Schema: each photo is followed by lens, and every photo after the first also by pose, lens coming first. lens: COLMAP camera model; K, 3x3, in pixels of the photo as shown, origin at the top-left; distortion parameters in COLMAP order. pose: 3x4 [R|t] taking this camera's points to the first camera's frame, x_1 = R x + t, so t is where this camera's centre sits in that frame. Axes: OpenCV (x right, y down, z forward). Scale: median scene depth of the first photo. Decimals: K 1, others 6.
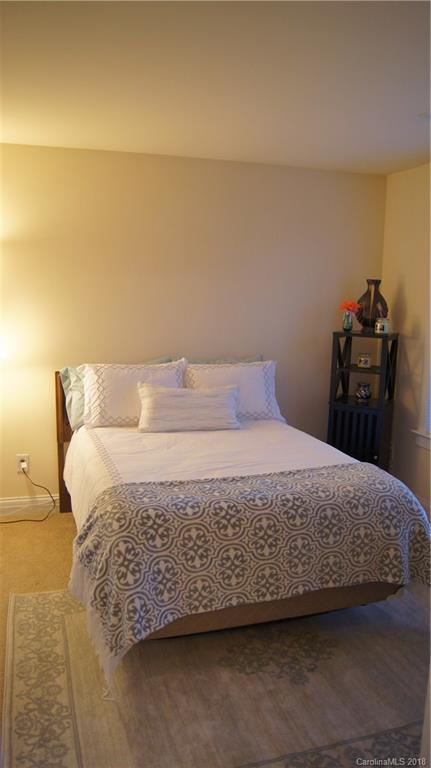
lens RADIAL K [[592.8, 0, 213.2], [0, 592.8, 380.9], [0, 0, 1]] dist [-0.075430, 0.015822]
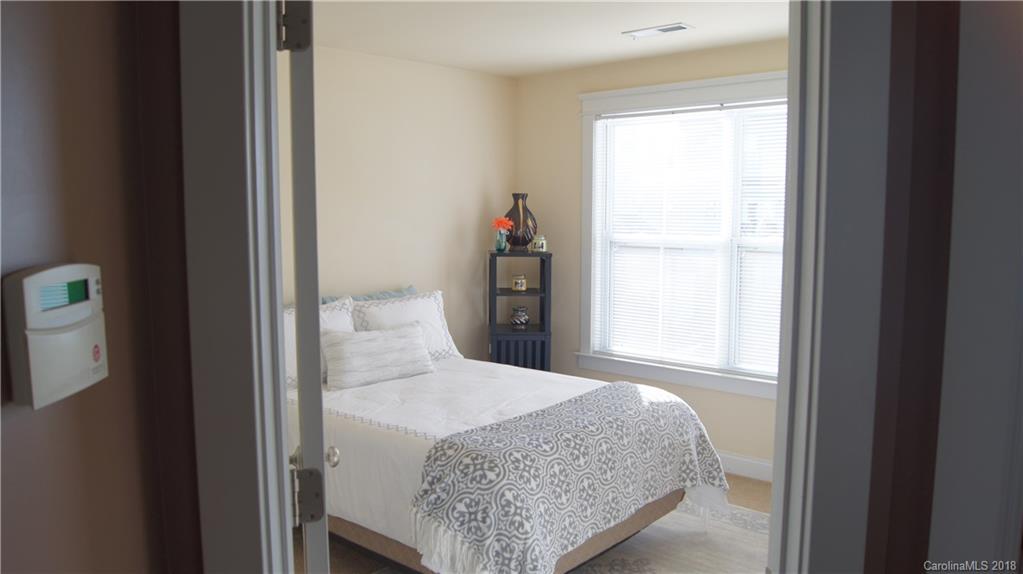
lens RADIAL K [[789.6, 0, 512.4], [0, 789.6, 289.3], [0, 0, 1]] dist [-0.075430, 0.015822]
pose [[0.857139, -0.074280, 0.509701, -0.441244], [0.093173, 0.995582, -0.011597, -0.013480], [-0.506588, 0.057431, 0.860274, -0.043471]]
